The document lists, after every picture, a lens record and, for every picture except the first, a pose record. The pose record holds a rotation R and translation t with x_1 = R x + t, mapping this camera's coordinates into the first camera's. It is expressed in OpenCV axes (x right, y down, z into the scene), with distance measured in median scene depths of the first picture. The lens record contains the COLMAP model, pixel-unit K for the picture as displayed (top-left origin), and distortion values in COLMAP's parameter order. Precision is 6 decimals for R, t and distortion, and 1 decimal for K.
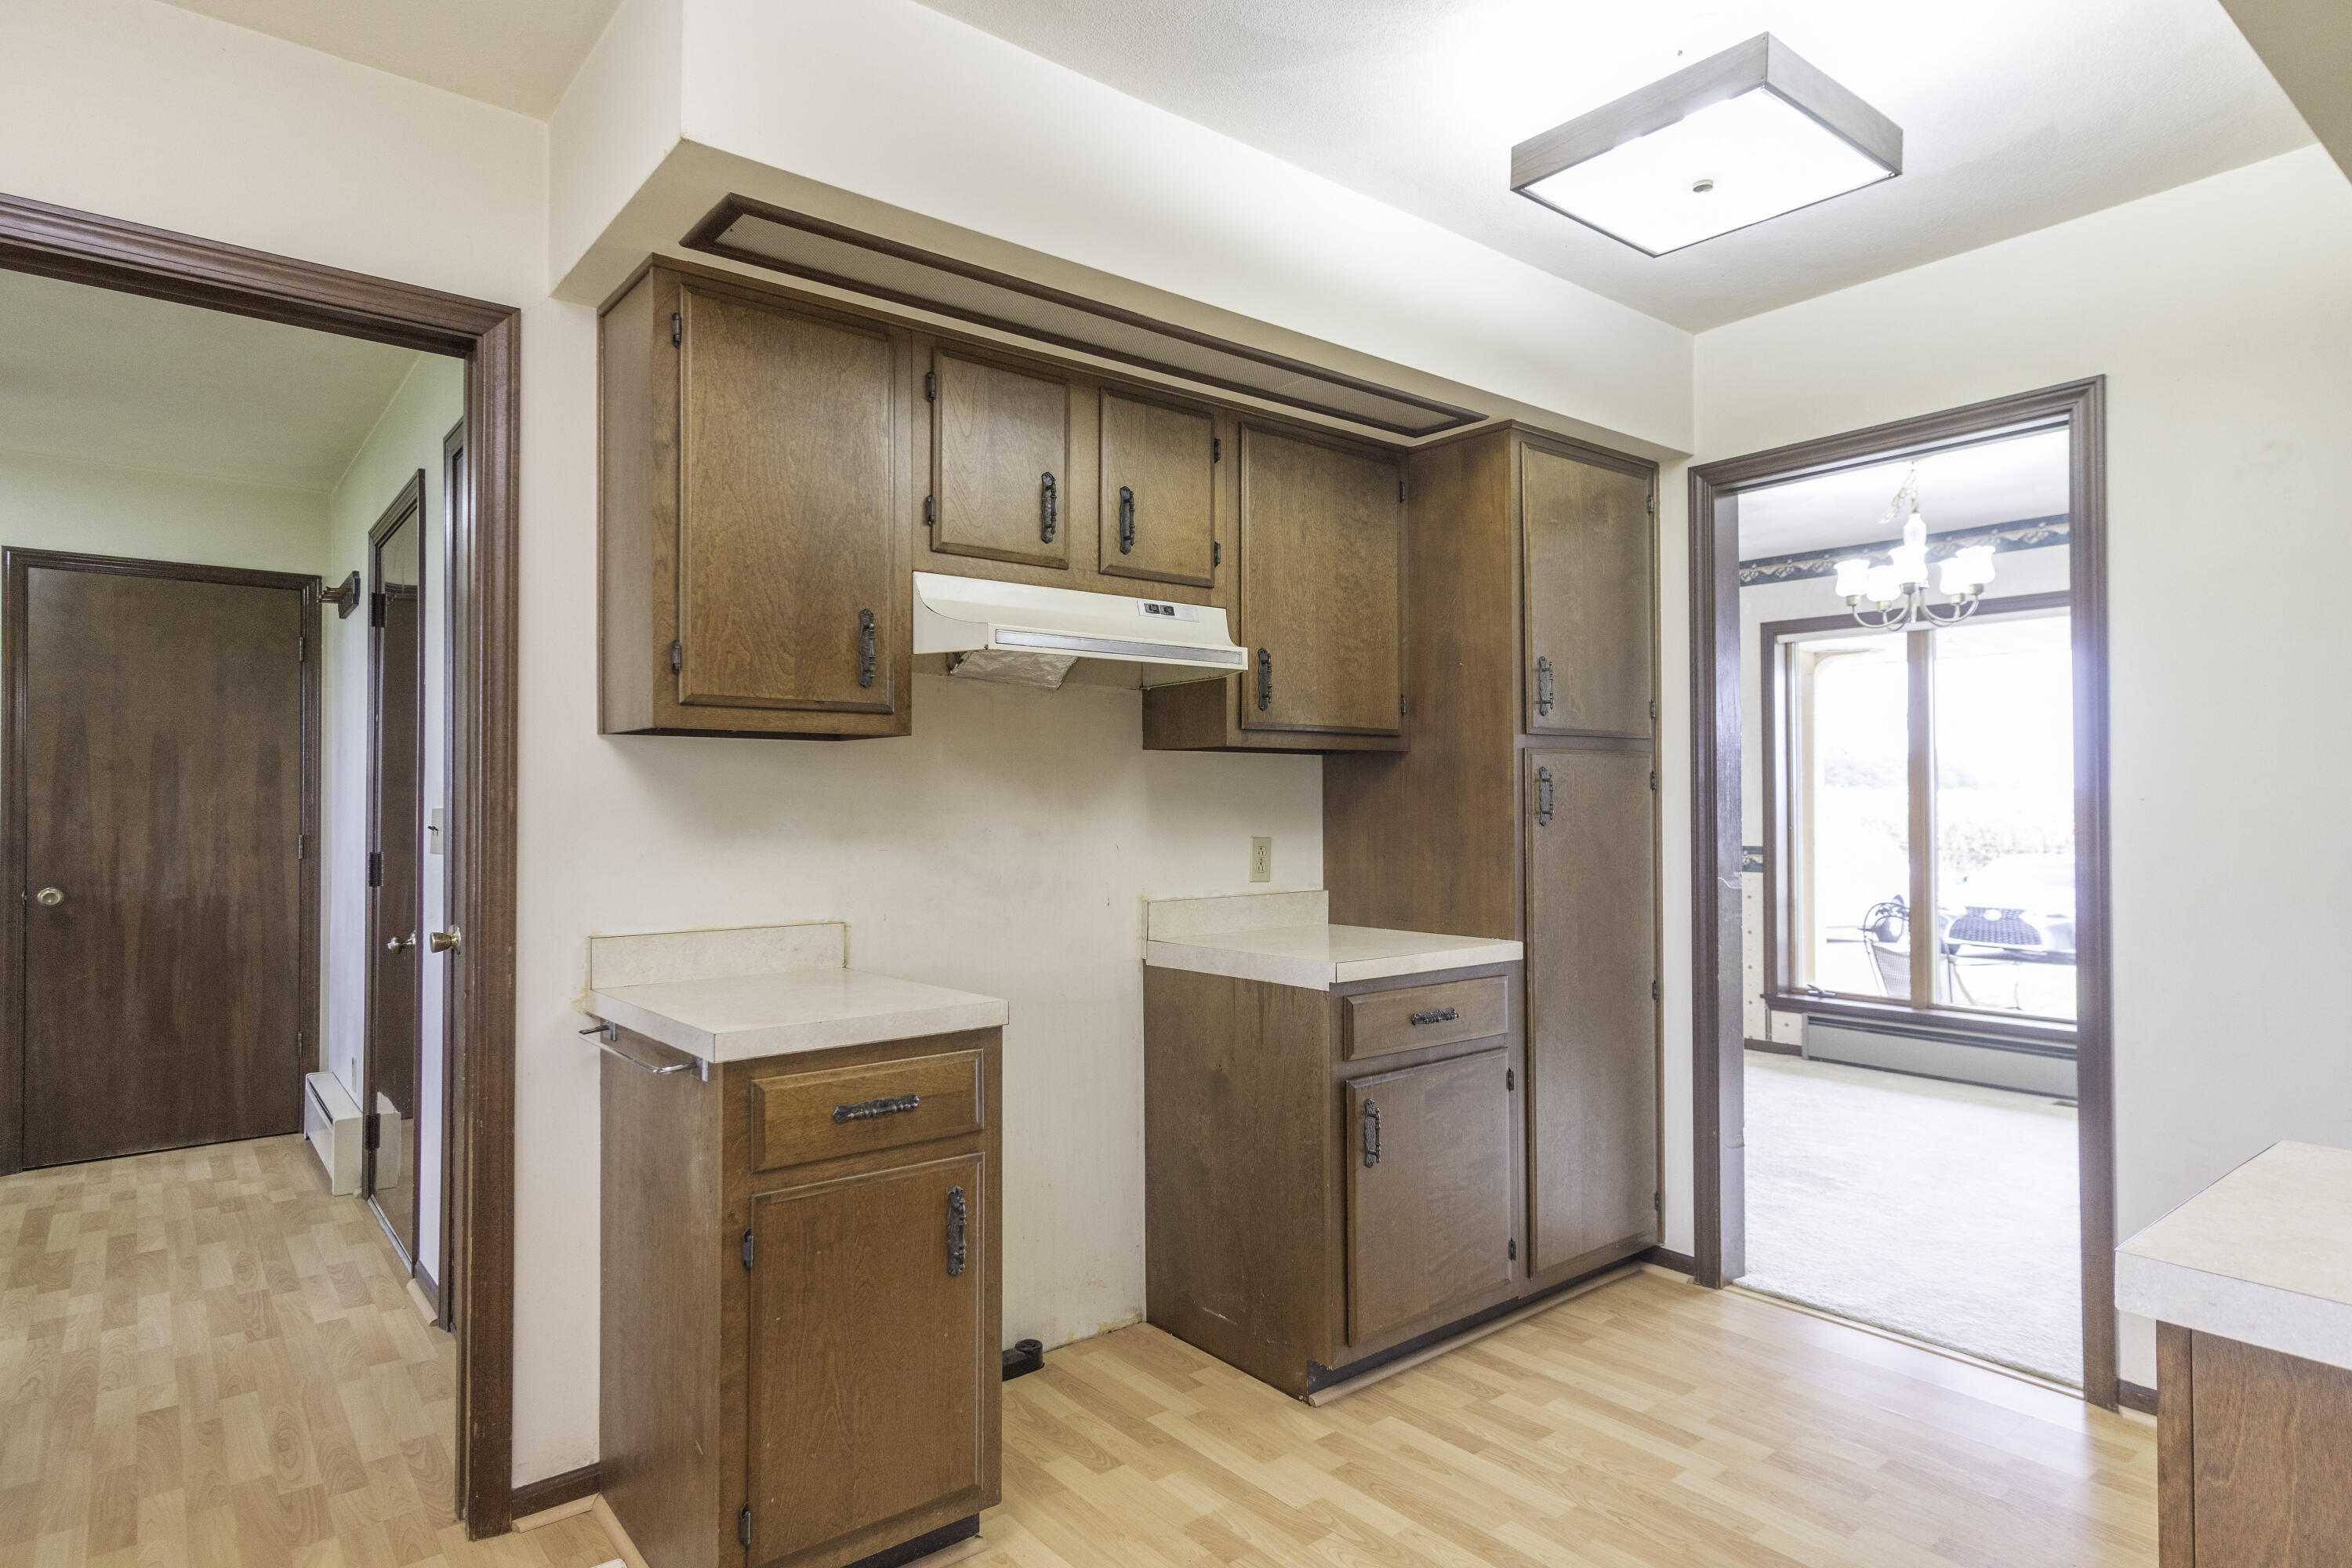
lens RADIAL K [[1275.8, 0, 1176.6], [0, 1275.8, 781.3], [0, 0, 1]] dist [0.000182, 0.000227]
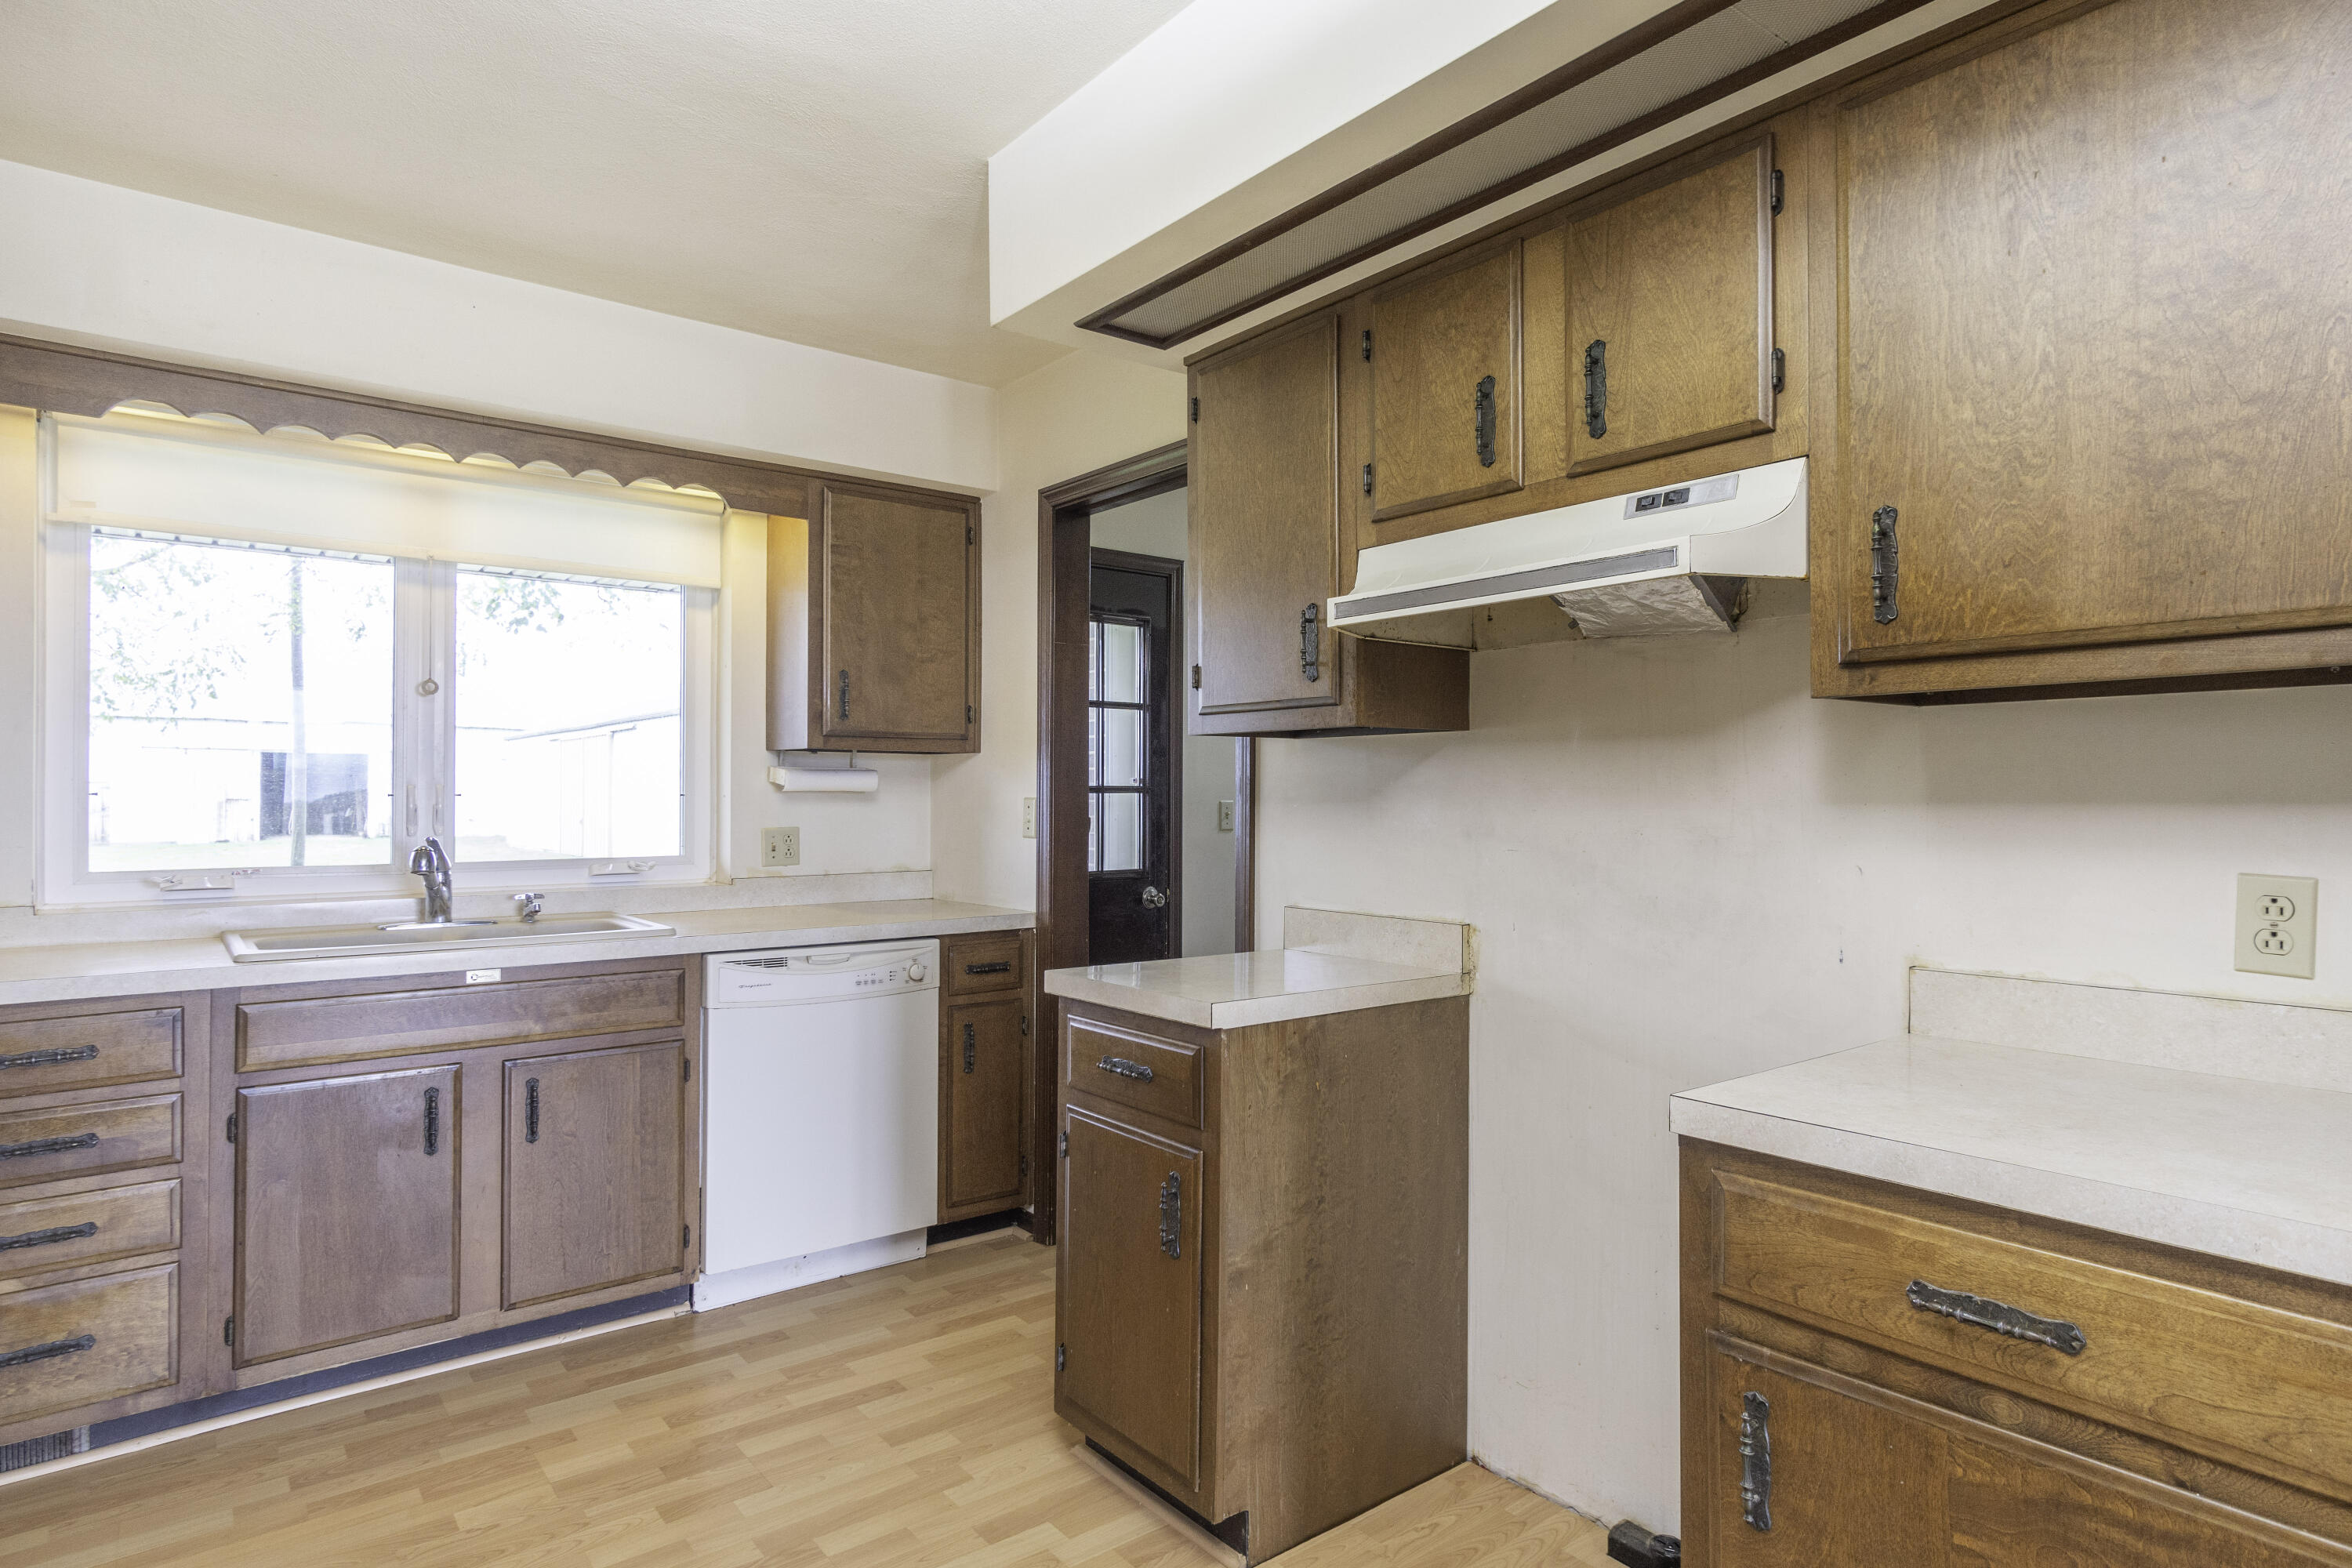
lens RADIAL K [[1275.8, 0, 1177.6], [0, 1275.8, 790.0], [0, 0, 1]] dist [0.000182, 0.000227]
pose [[0.002581, -0.006320, -0.999977, 0.652275], [0.014276, 0.999878, -0.006283, 0.014935], [0.999895, -0.014259, 0.002671, 0.760698]]
